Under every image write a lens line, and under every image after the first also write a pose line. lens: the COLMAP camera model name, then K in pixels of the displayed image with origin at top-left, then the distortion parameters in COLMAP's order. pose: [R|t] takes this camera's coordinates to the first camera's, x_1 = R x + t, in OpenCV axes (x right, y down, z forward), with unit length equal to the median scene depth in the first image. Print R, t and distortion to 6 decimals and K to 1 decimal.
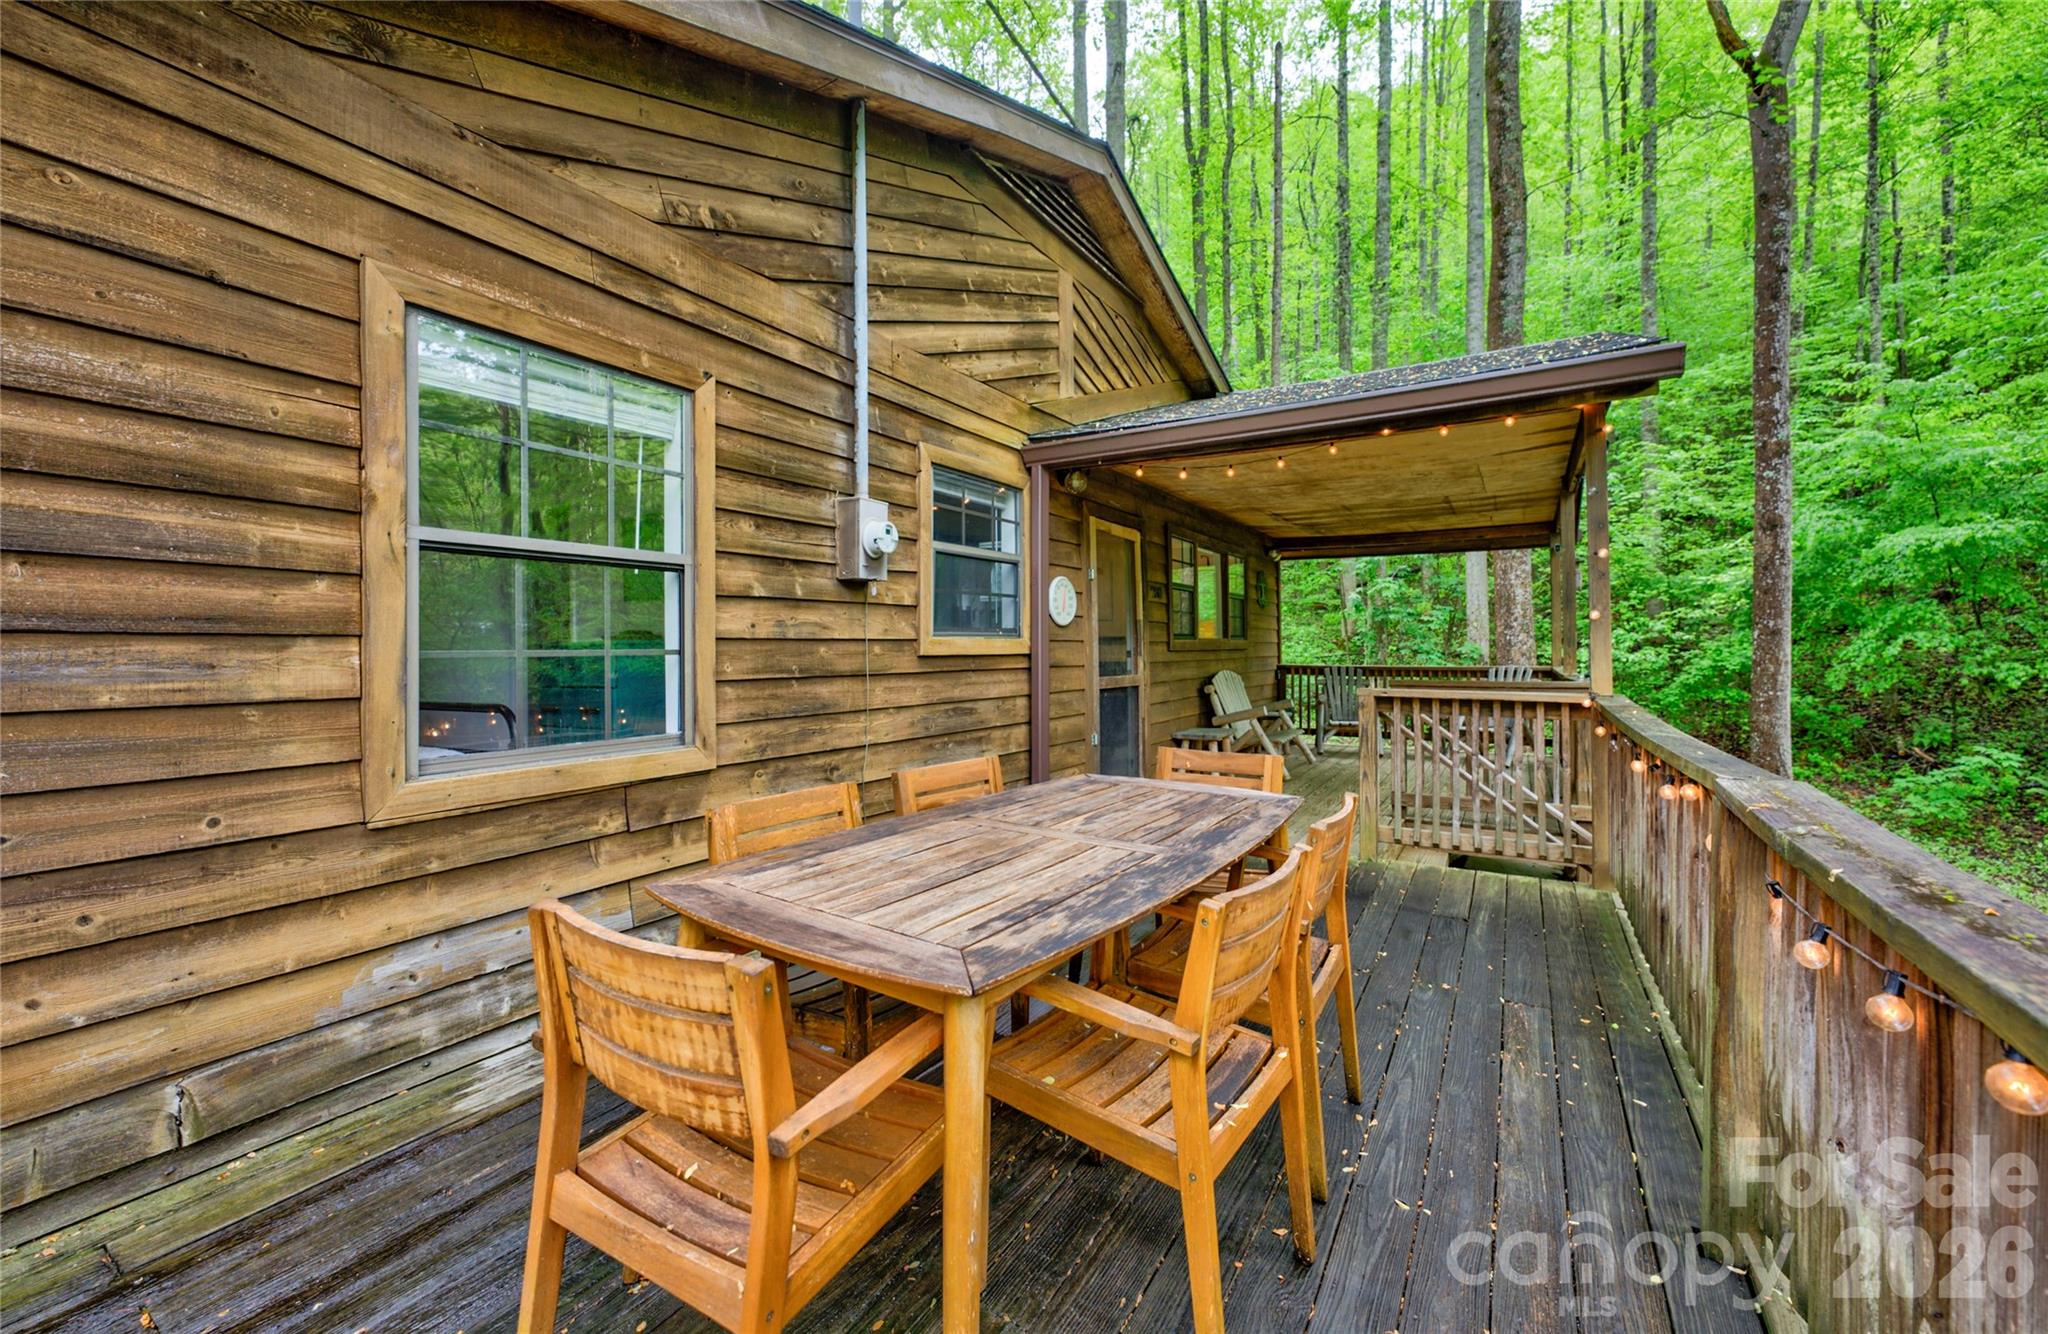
lens RADIAL K [[793.1, 0, 1077.6], [0, 793.1, 644.9], [0, 0, 1]] dist [-0.013811, 0.000302]
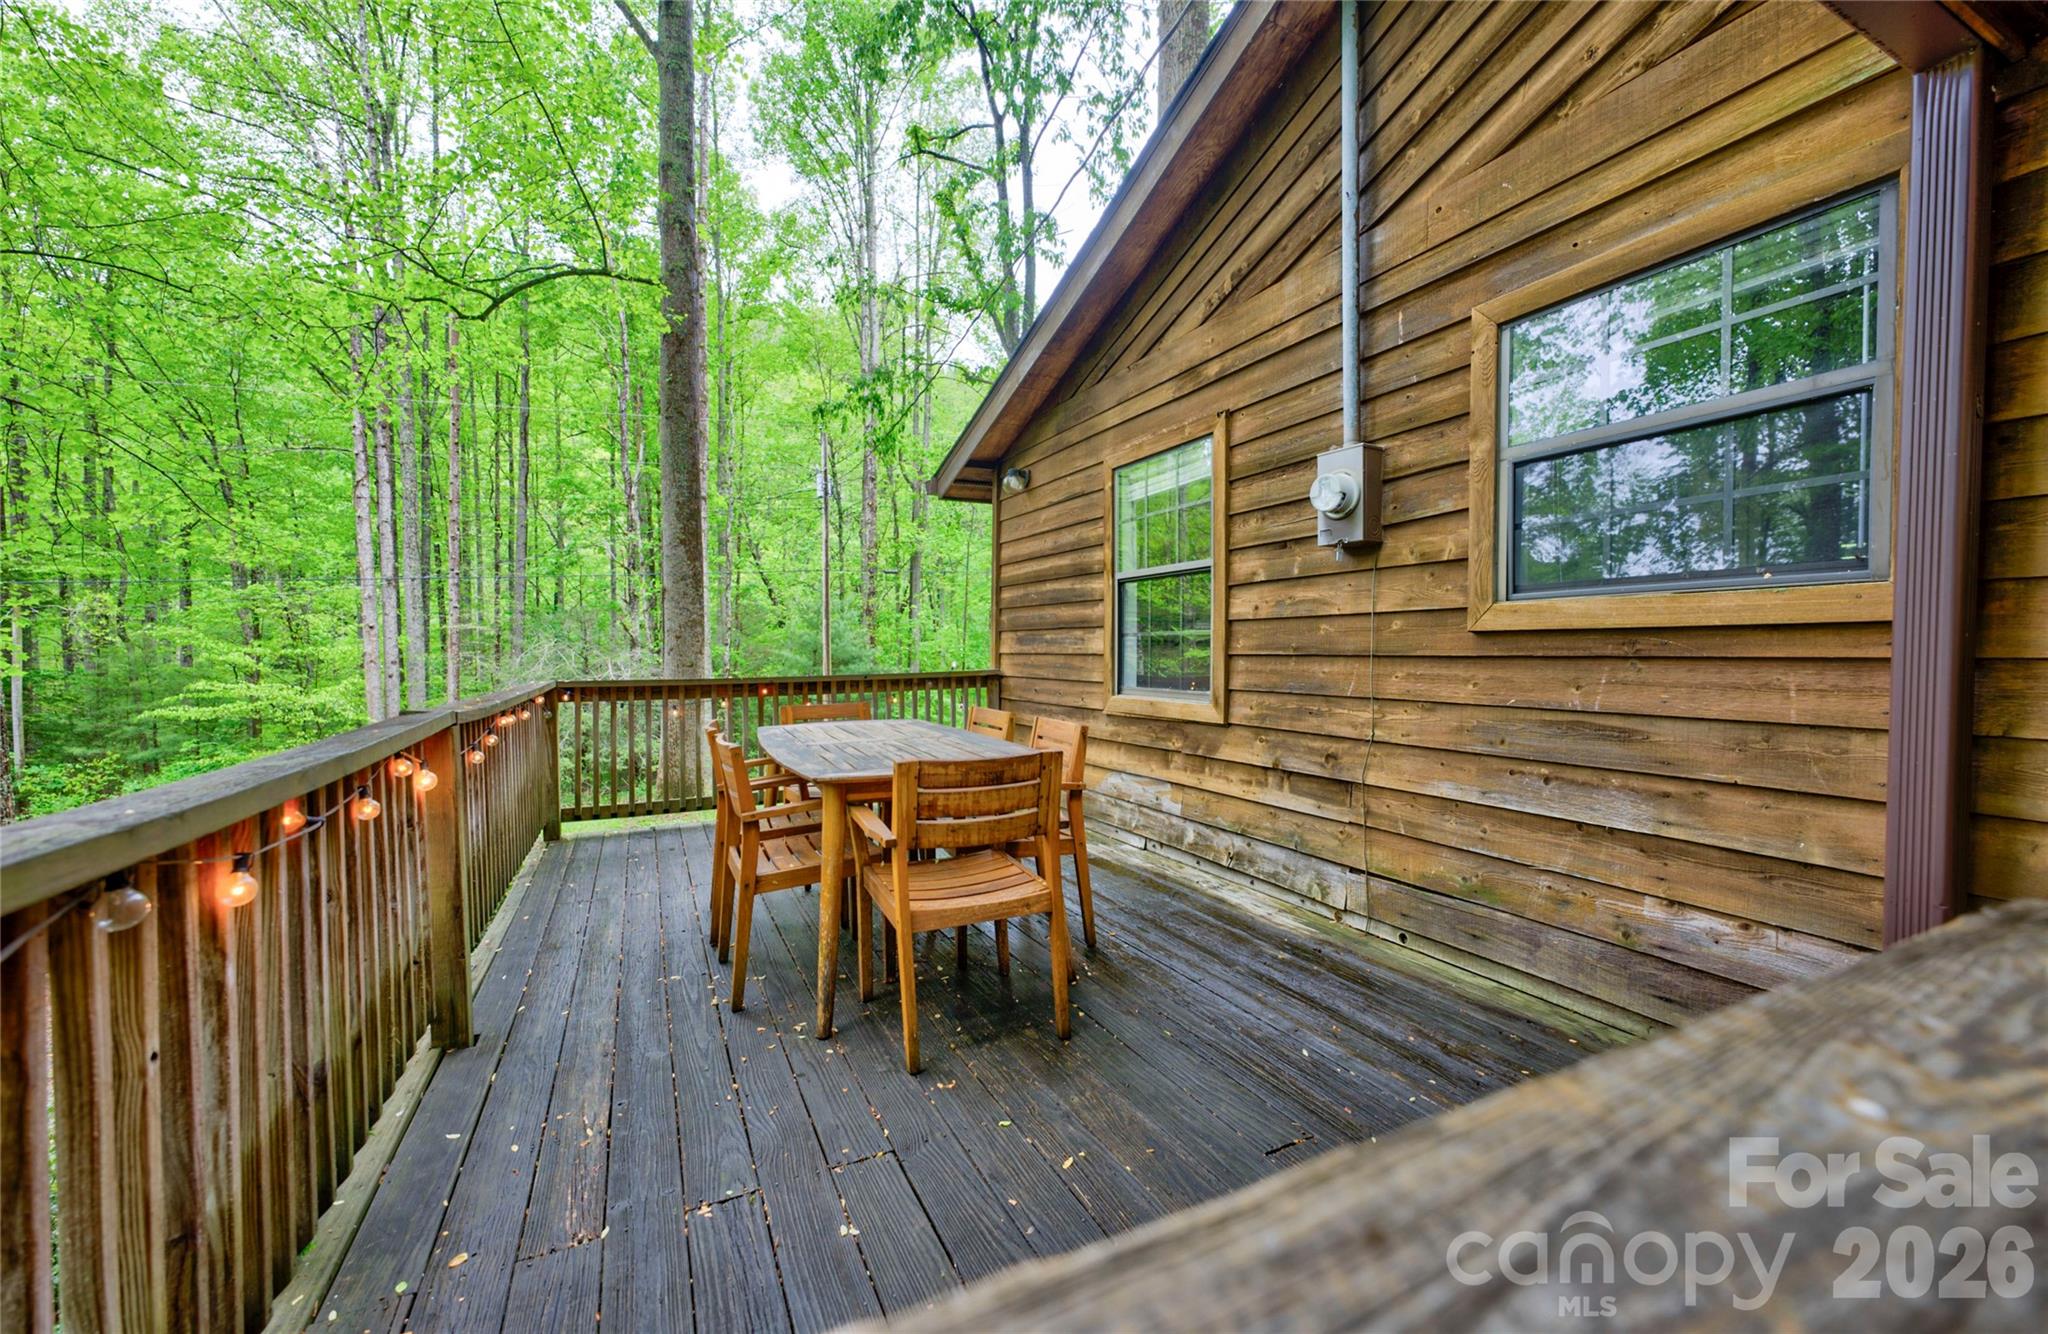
lens RADIAL K [[793.1, 0, 1007.1], [0, 793.1, 661.2], [0, 0, 1]] dist [-0.013811, 0.000302]
pose [[-0.584569, 0.013534, -0.811231, 0.696044], [0.006013, 0.999906, 0.012348, 0.034940], [0.811321, 0.002340, -0.584596, 1.324219]]
